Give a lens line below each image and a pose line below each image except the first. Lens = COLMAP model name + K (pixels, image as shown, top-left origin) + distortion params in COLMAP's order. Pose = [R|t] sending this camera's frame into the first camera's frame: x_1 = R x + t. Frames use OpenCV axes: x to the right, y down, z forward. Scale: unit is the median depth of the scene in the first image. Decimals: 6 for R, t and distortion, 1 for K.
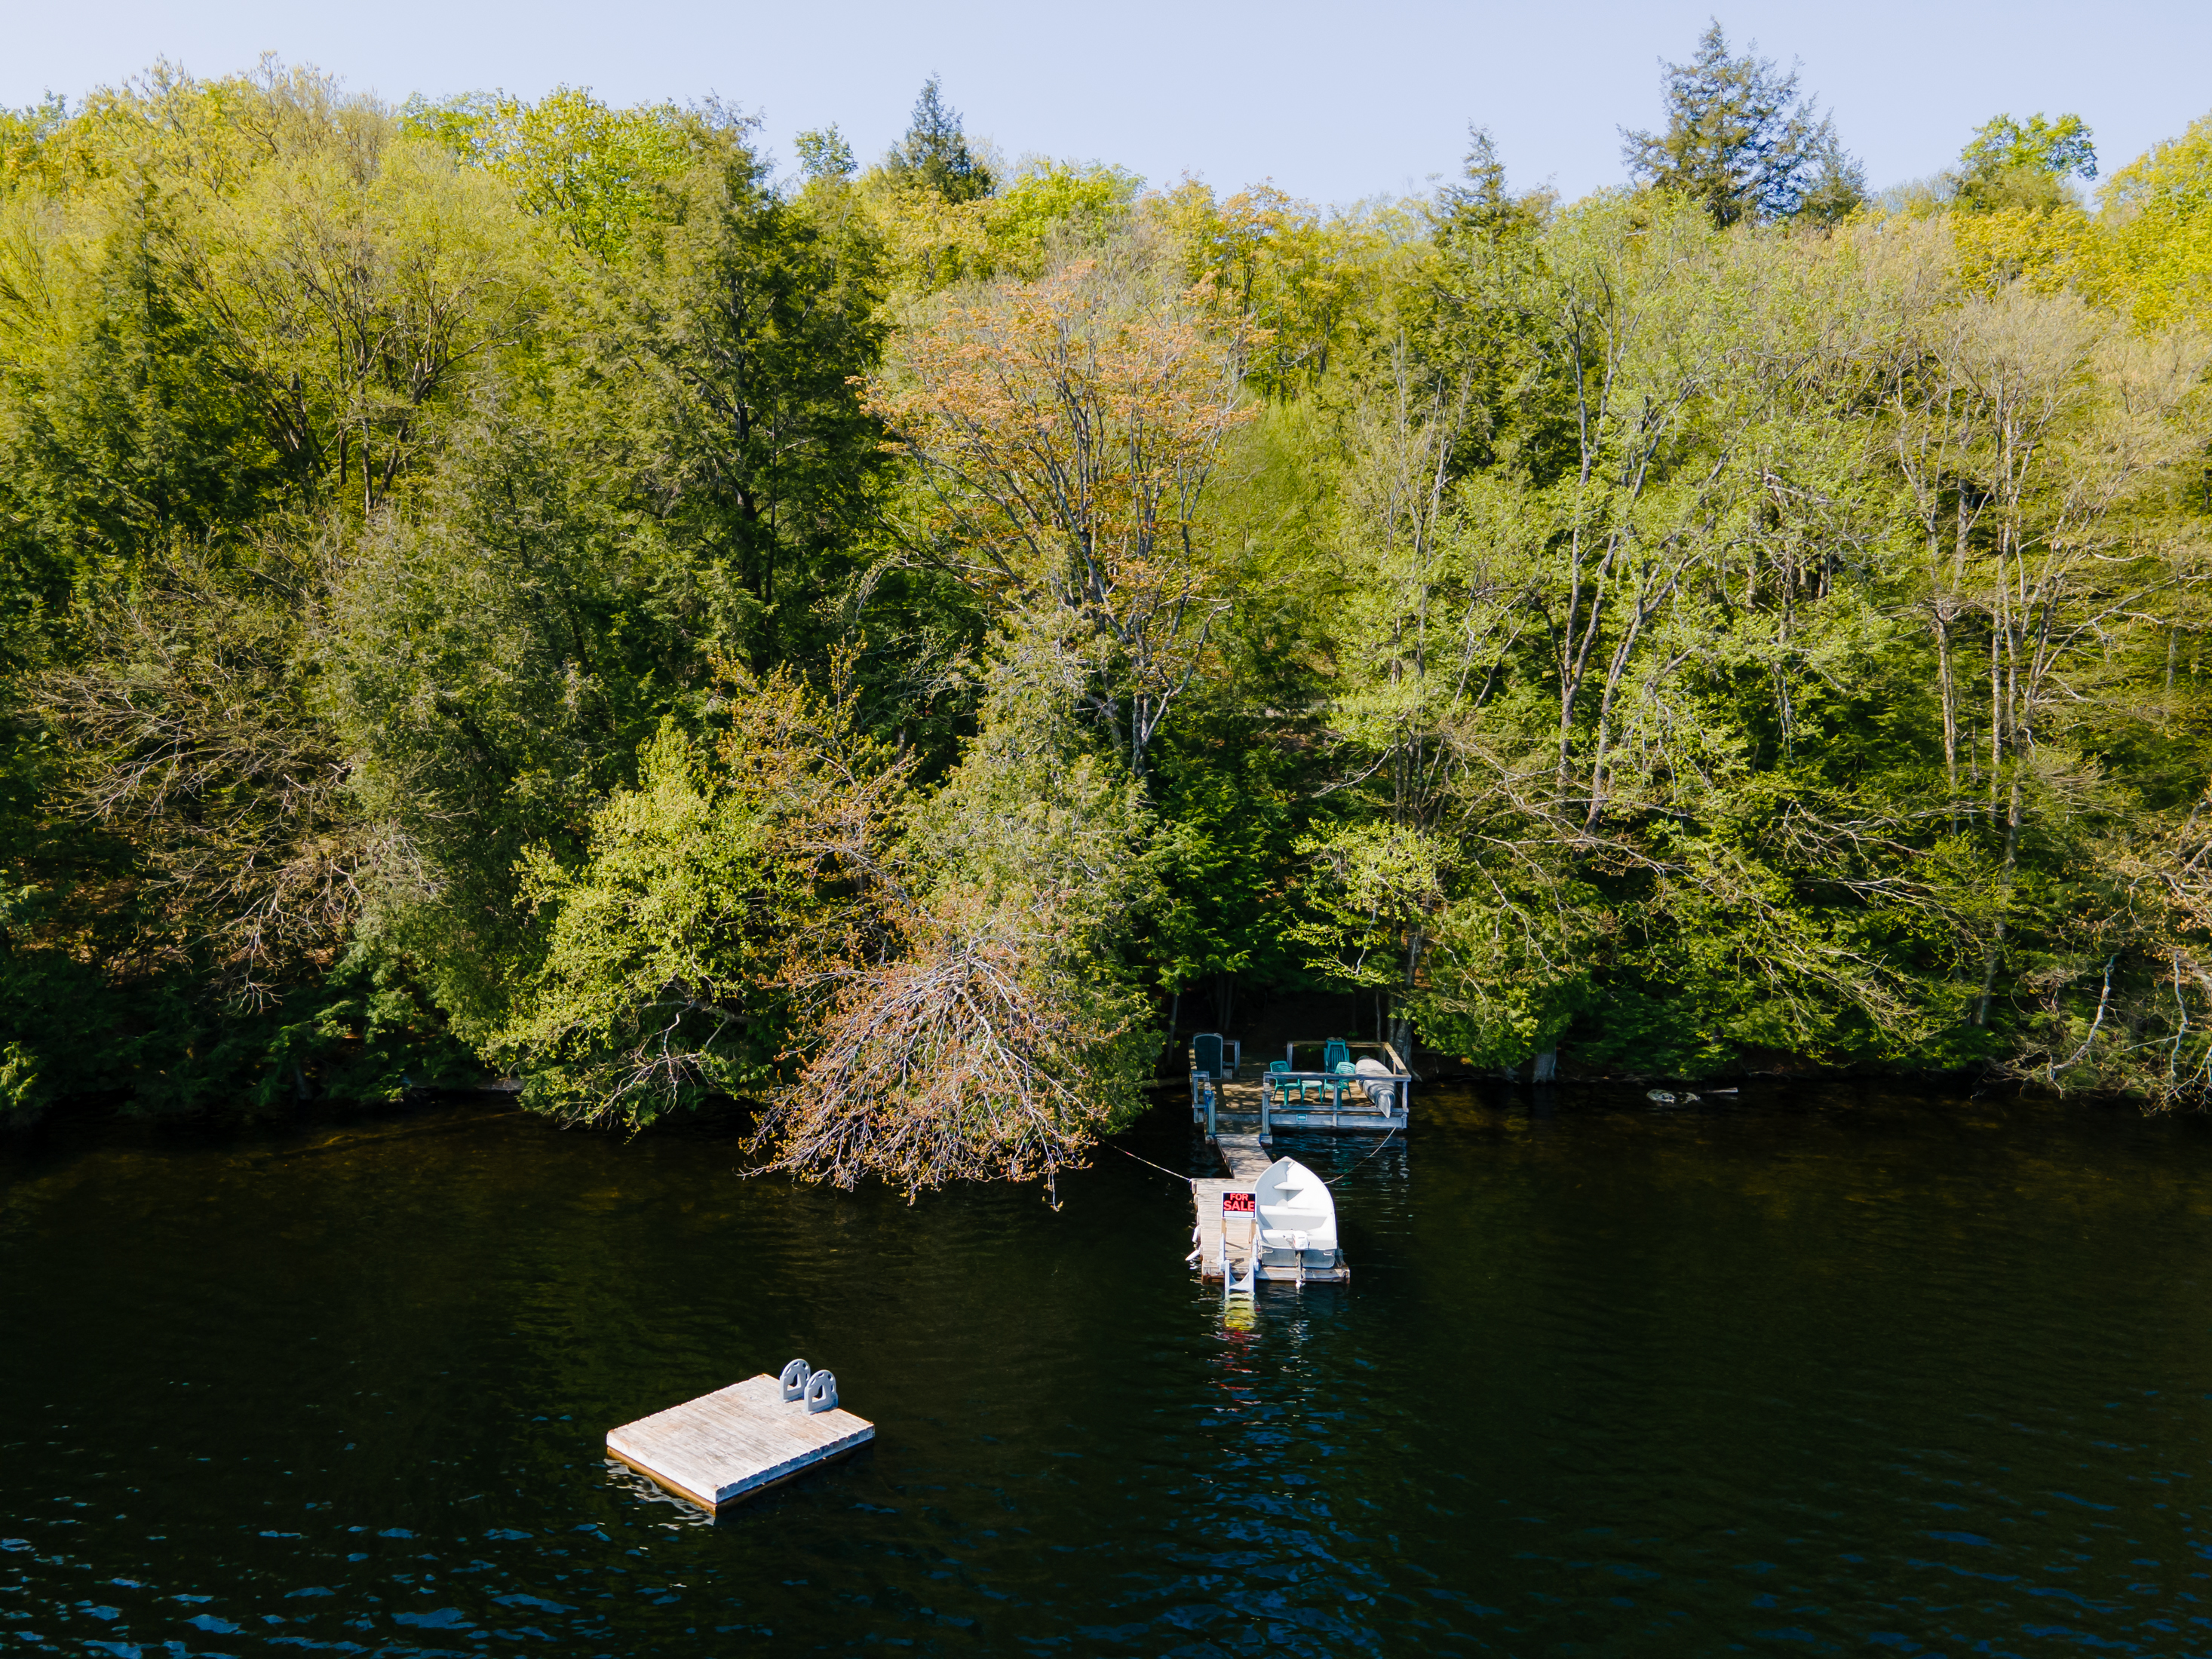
lens RADIAL K [[1634.1, 0, 1106.0], [0, 1634.1, 829.5], [0, 0, 1]] dist [0.046223, 0.000096]
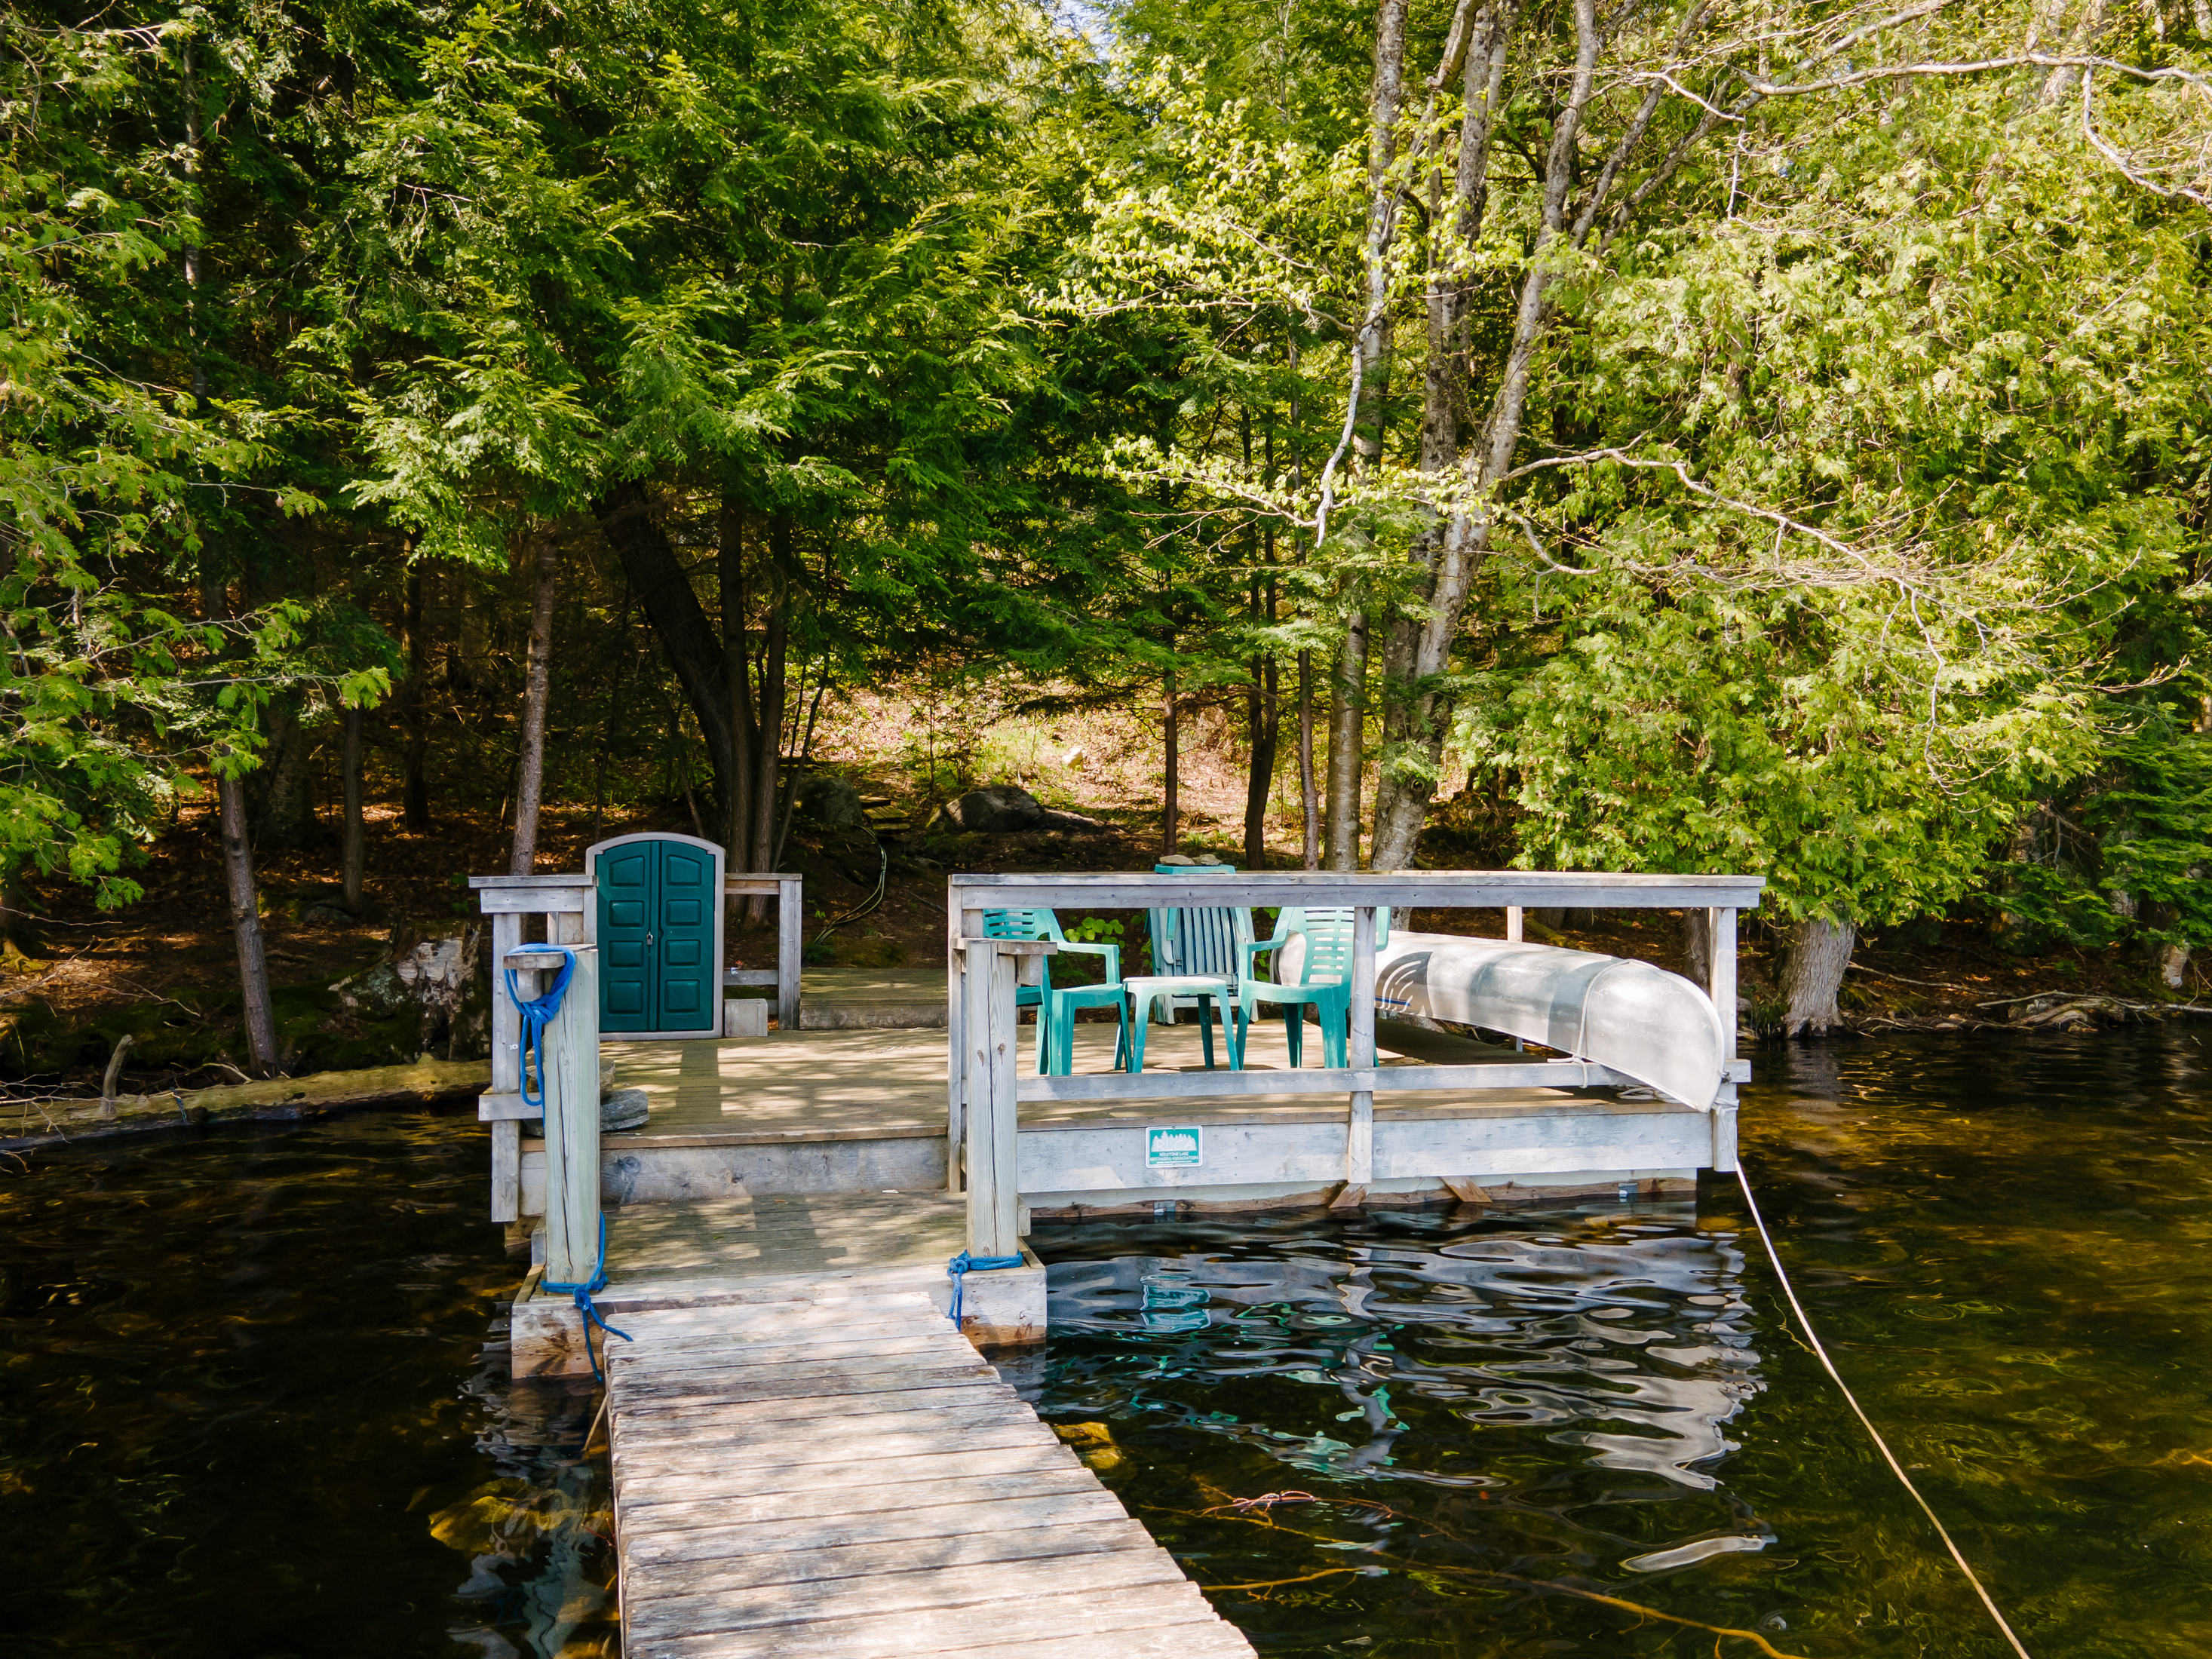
lens RADIAL K [[1634.1, 0, 1106.0], [0, 1634.1, 829.5], [0, 0, 1]] dist [0.046223, 0.000096]
pose [[0.964602, 0.003392, 0.263688, 0.074111], [0.016467, 0.997191, -0.073067, 0.168837], [-0.263195, 0.074822, 0.961837, 0.907705]]
